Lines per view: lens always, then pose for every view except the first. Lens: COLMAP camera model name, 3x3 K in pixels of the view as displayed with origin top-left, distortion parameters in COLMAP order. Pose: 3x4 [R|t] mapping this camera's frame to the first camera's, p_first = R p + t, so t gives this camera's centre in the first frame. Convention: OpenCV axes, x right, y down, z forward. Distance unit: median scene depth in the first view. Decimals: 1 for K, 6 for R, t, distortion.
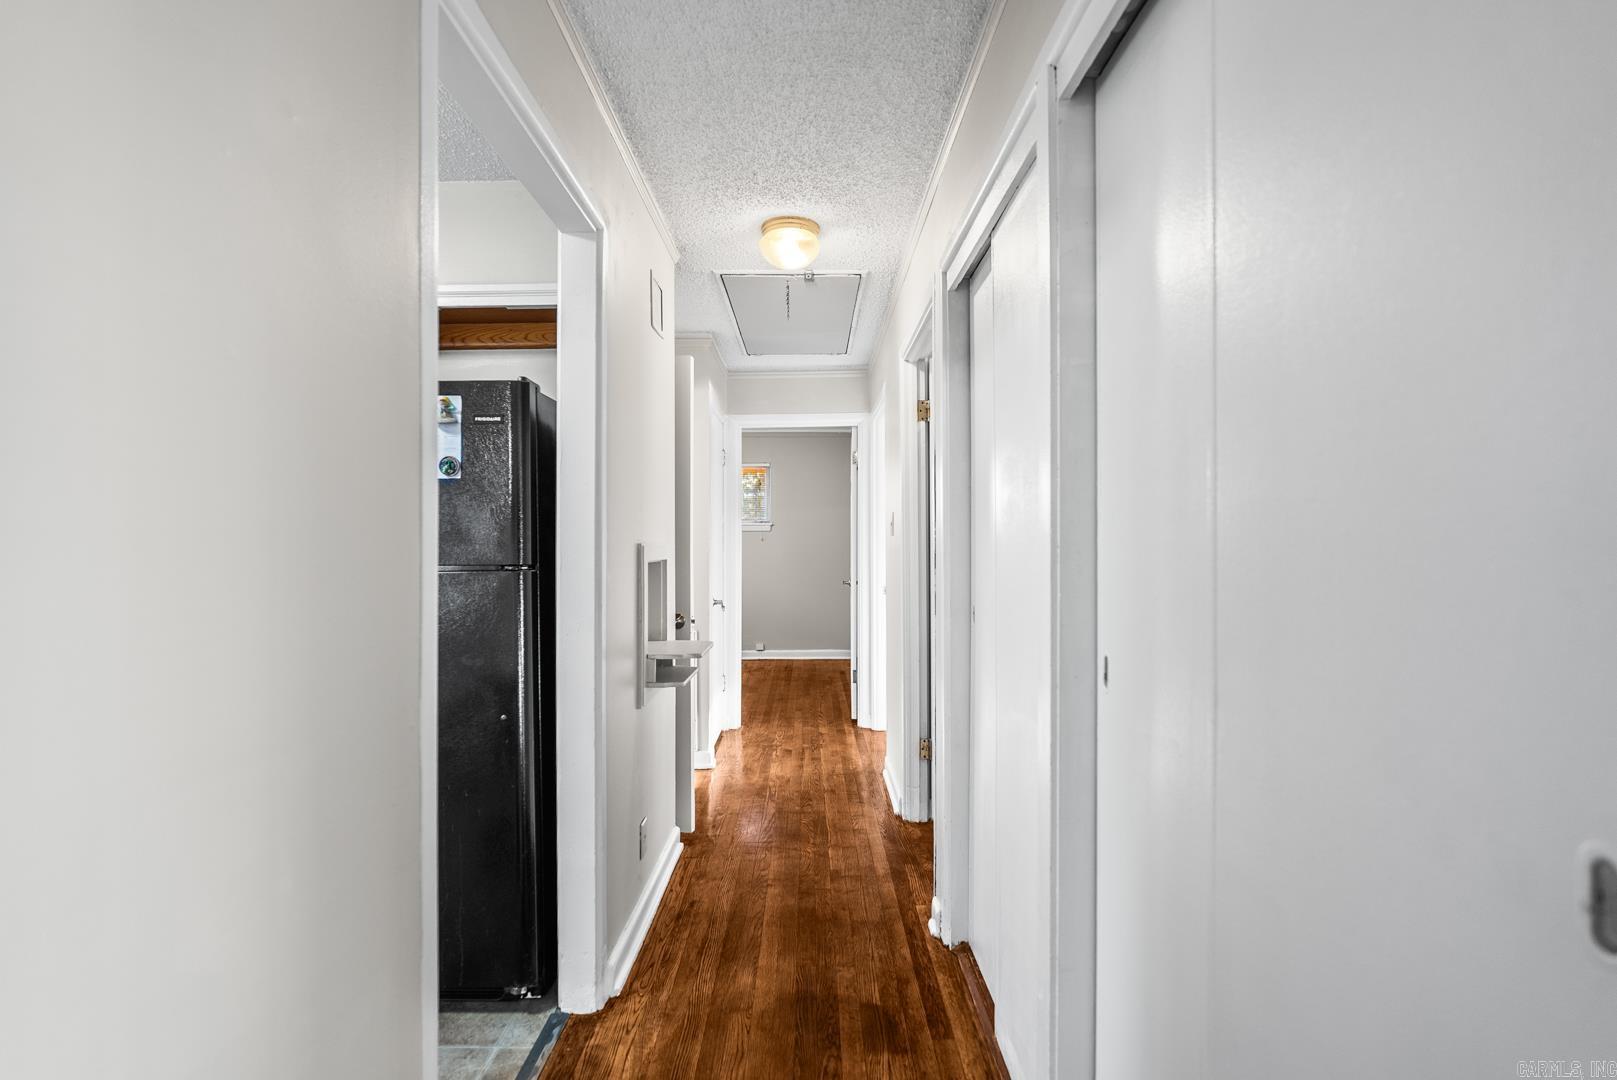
lens RADIAL K [[731.6, 0, 803.9], [0, 731.6, 538.8], [0, 0, 1]] dist [-0.000559, -0.000076]
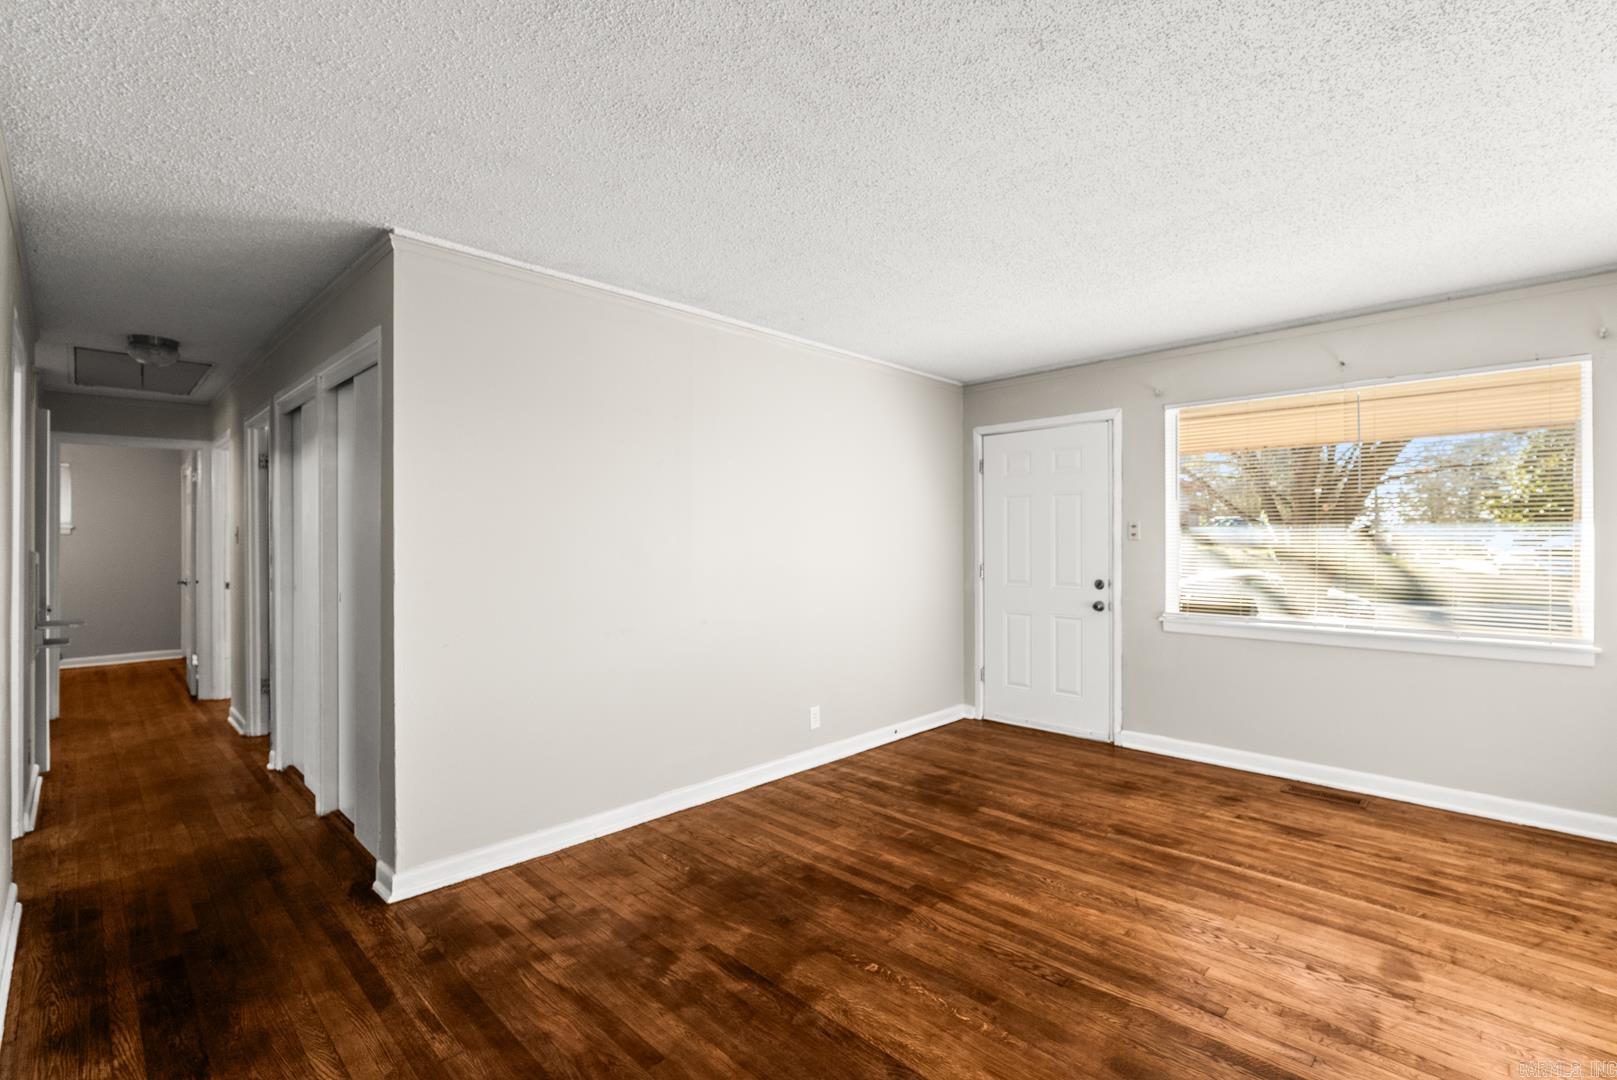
lens RADIAL K [[731.6, 0, 803.9], [0, 731.6, 538.8], [0, 0, 1]] dist [-0.000559, -0.000076]
pose [[0.700687, -0.000750, 0.713469, -0.145424], [-0.001520, 0.999996, 0.002543, -0.023110], [-0.713468, -0.002866, 0.700682, -0.934422]]
